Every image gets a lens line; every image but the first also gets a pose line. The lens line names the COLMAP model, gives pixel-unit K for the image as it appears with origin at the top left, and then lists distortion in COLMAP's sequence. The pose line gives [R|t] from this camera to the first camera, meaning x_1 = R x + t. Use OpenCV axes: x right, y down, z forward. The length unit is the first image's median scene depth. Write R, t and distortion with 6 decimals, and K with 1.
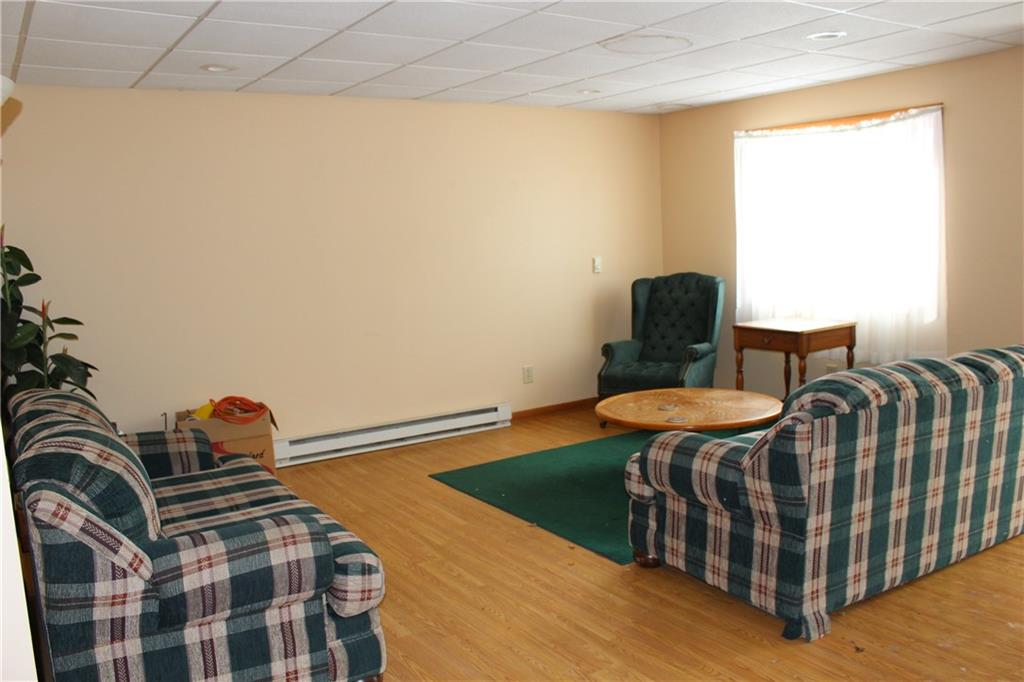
lens RADIAL K [[845.3, 0, 512.0], [0, 845.3, 341.0], [0, 0, 1]] dist [-0.102868, 0.004835]
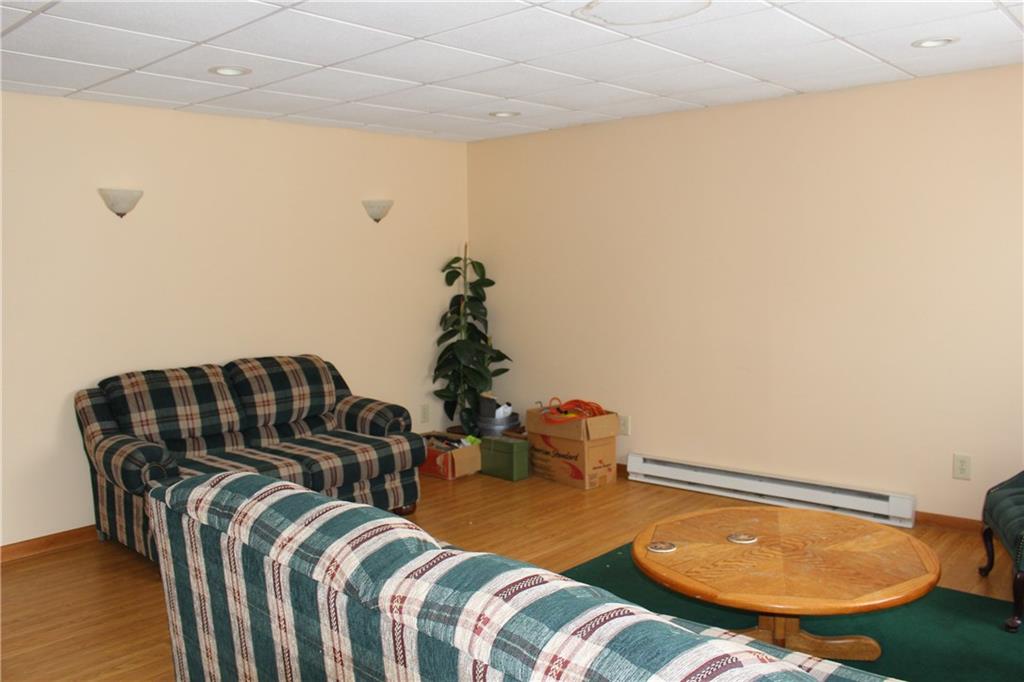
lens RADIAL K [[845.3, 0, 512.0], [0, 845.3, 341.0], [0, 0, 1]] dist [-0.102868, 0.004835]
pose [[0.285661, 0.122300, -0.950495, 0.556930], [-0.116345, 0.988913, 0.092277, -0.083709], [0.951242, 0.084225, 0.296723, 0.464888]]
